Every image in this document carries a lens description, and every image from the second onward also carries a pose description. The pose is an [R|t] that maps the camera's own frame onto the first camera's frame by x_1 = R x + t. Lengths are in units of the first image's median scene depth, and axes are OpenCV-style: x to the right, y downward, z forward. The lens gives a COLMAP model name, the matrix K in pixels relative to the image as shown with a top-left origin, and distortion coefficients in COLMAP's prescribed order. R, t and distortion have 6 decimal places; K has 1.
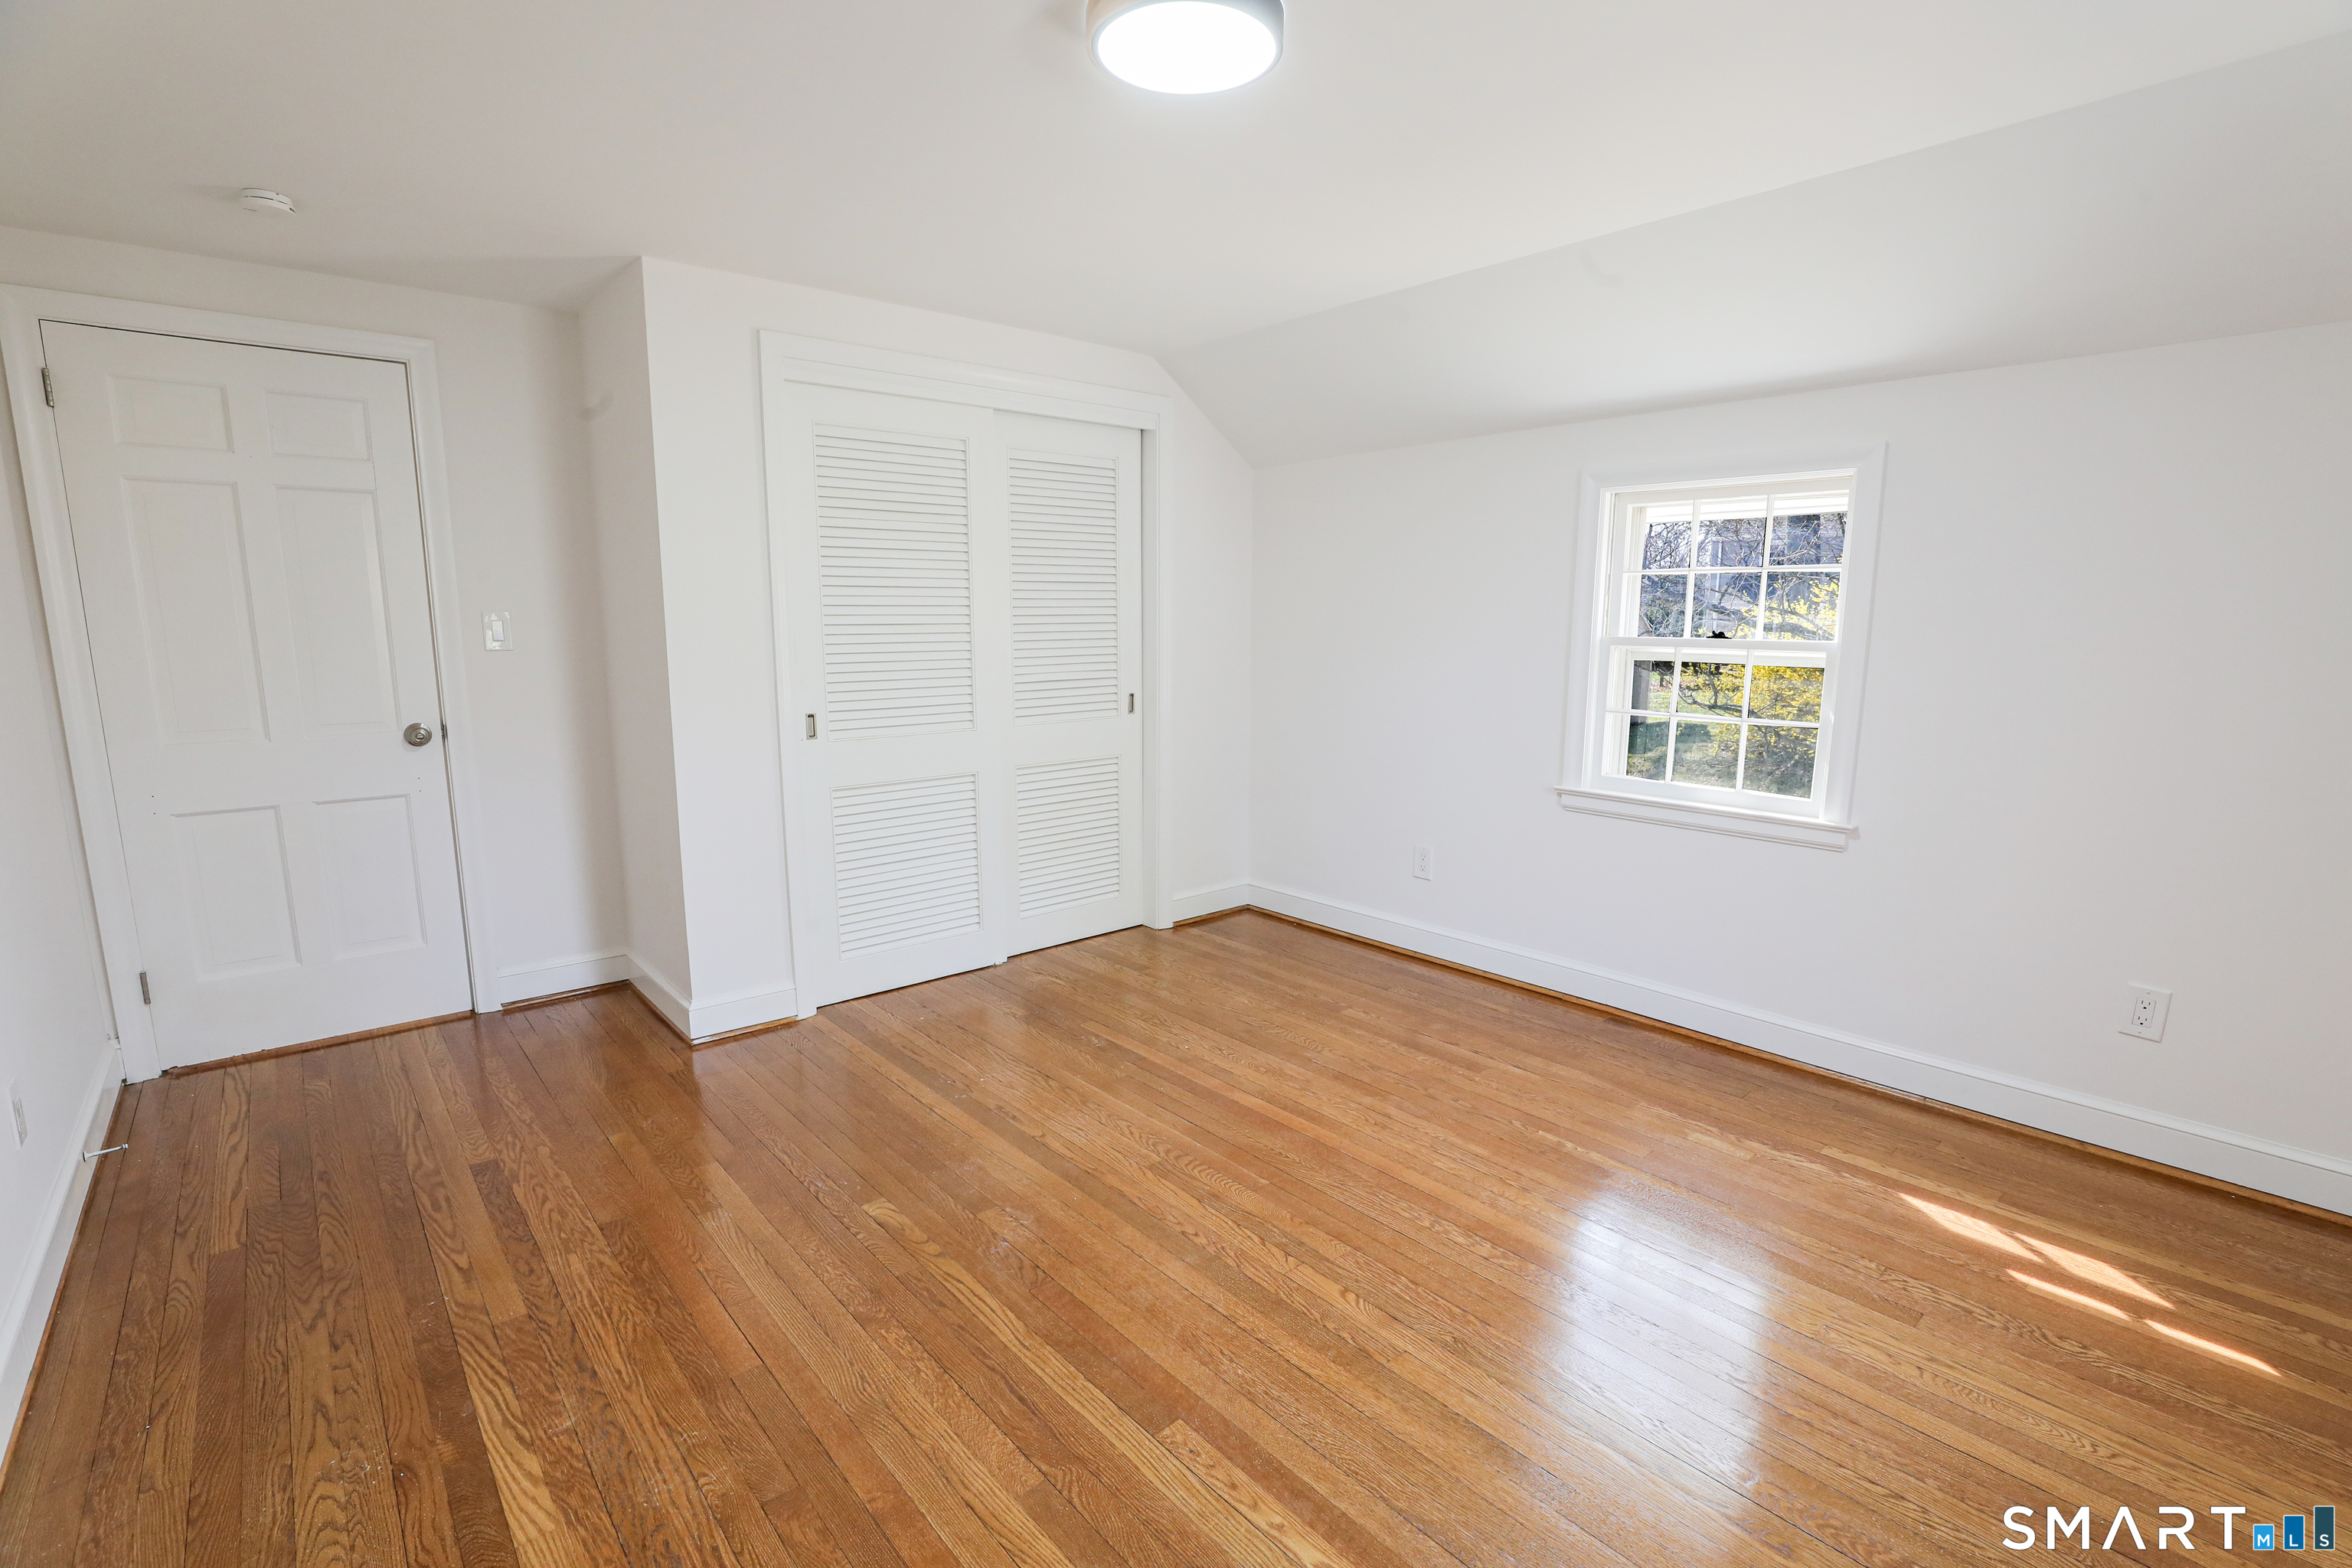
lens RADIAL K [[1083.8, 0, 1170.7], [0, 1083.8, 787.0], [0, 0, 1]] dist [-0.033448, 0.008063]
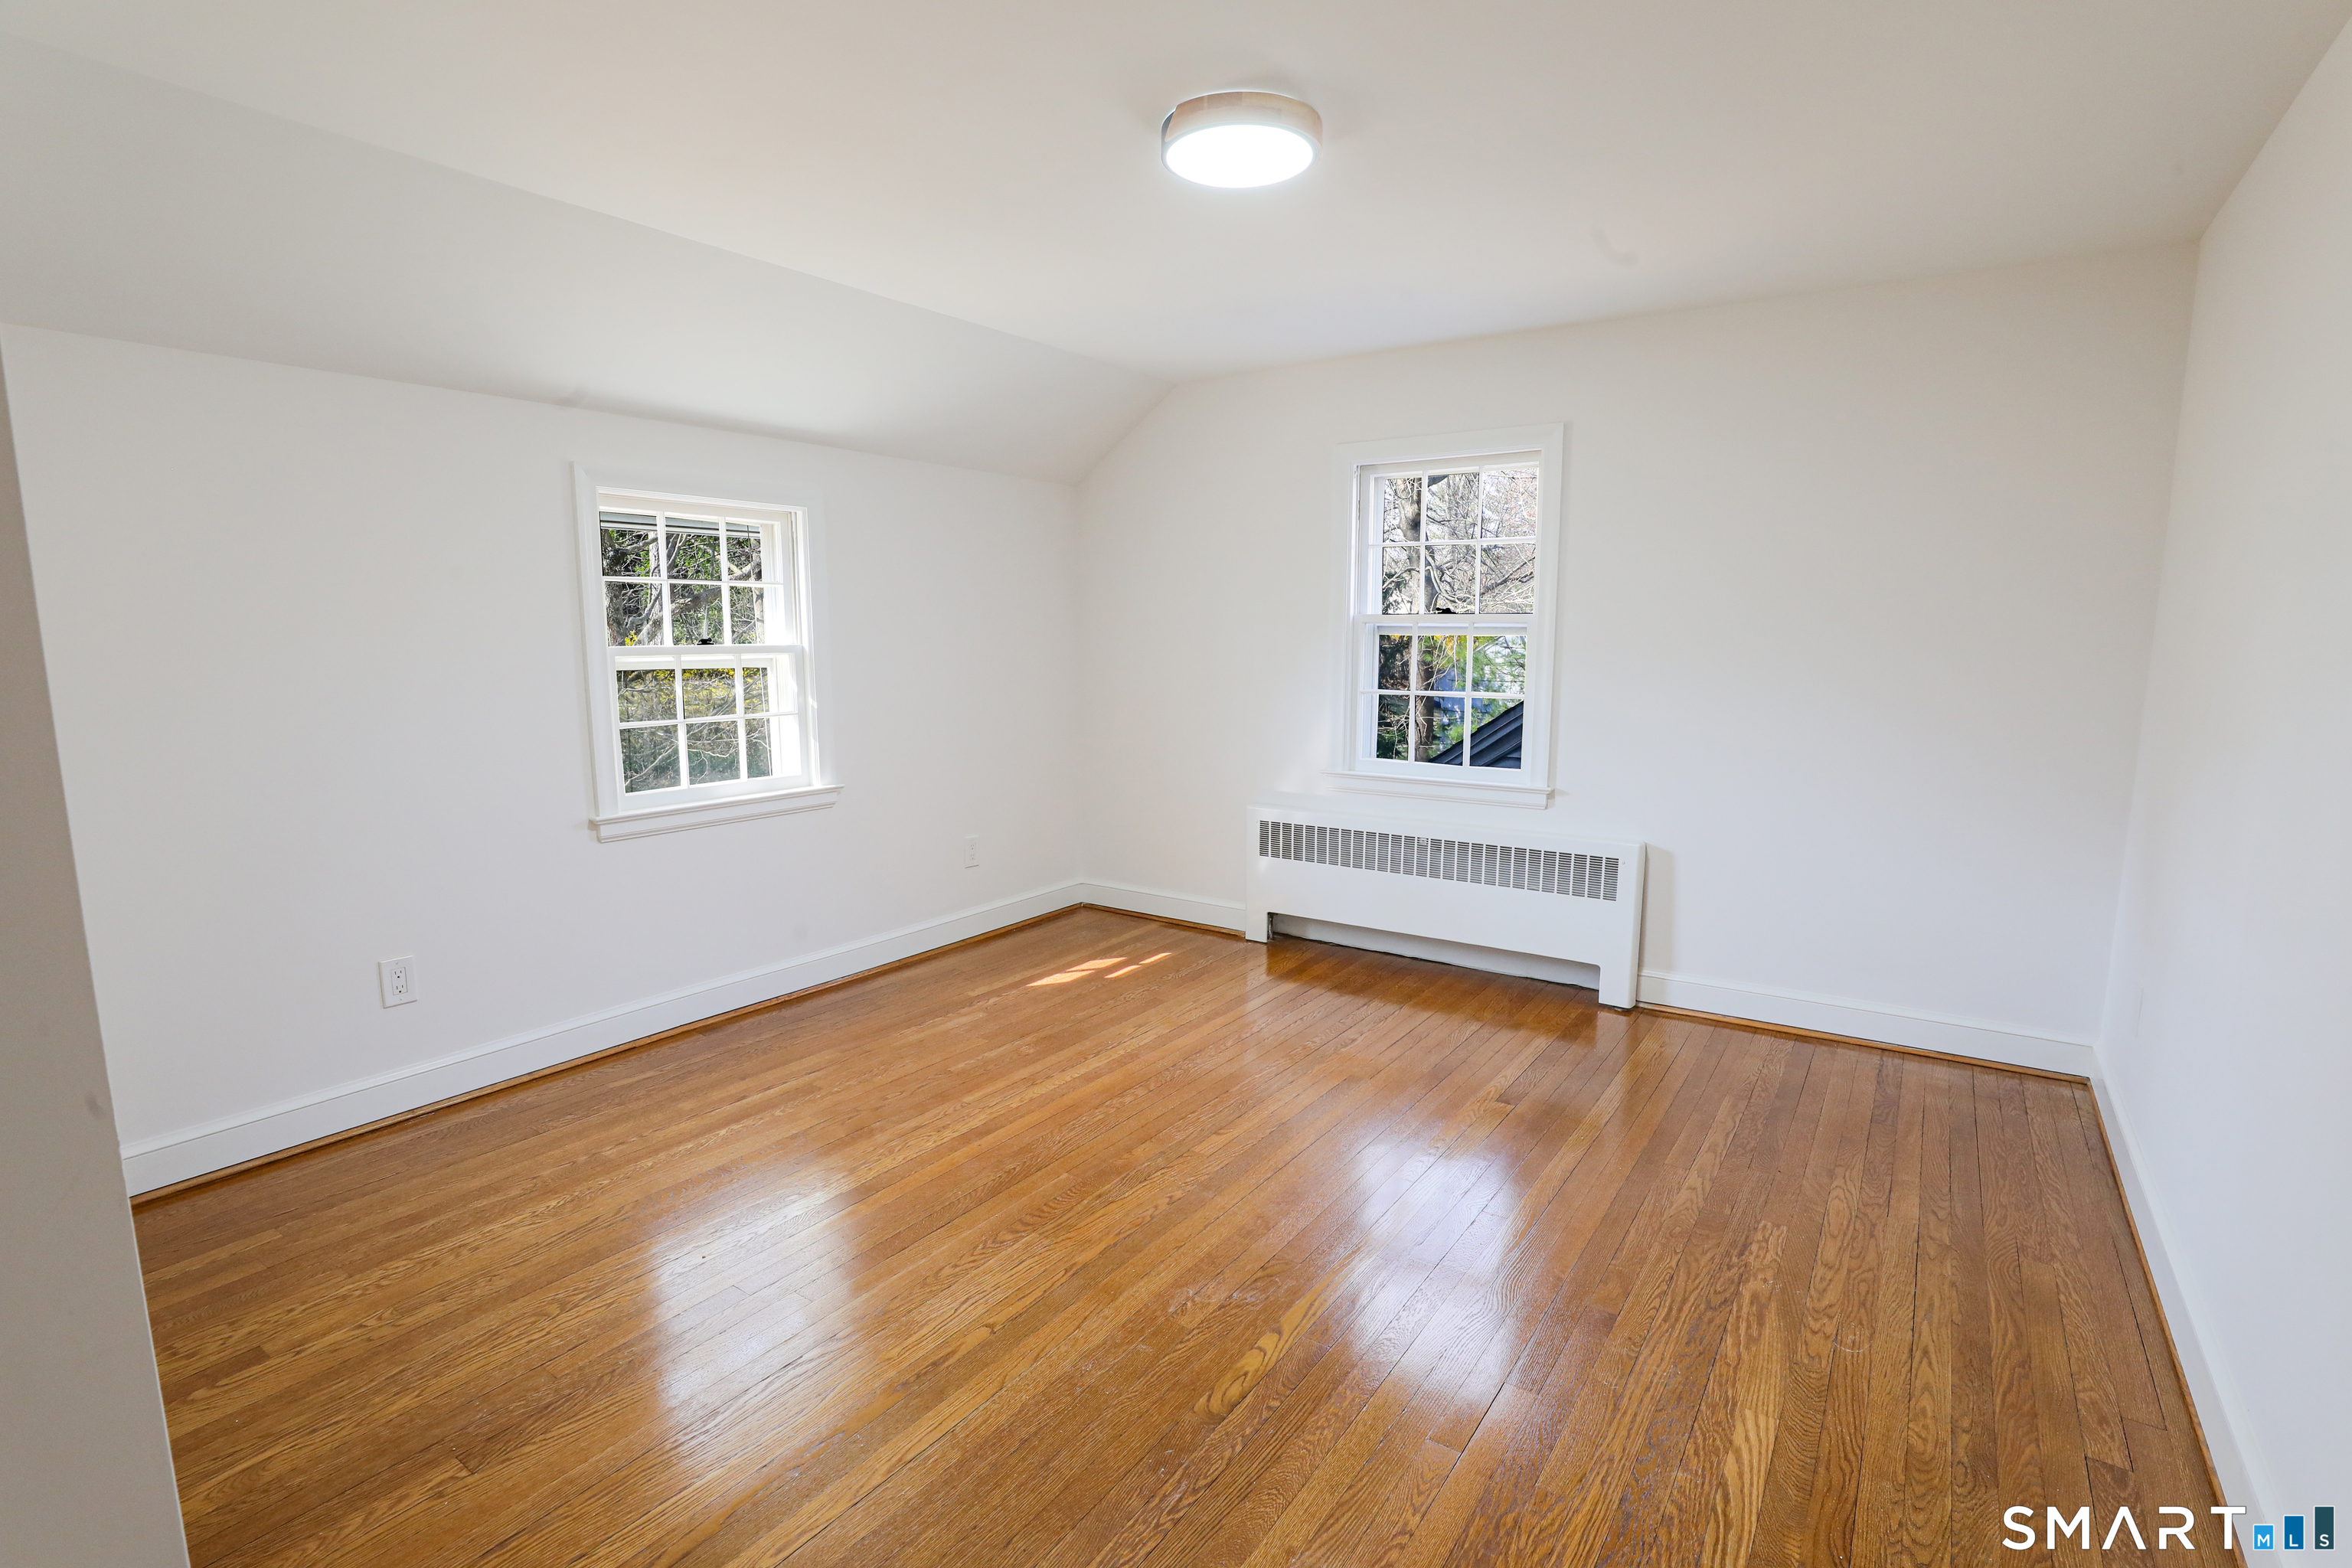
lens RADIAL K [[1083.8, 0, 1229.4], [0, 1083.8, 784.6], [0, 0, 1]] dist [-0.033448, 0.008063]
pose [[-0.277994, -0.137913, 0.950631, -0.949148], [0.146523, 0.971971, 0.183856, -0.173519], [-0.949342, 0.190400, -0.249995, 1.120225]]
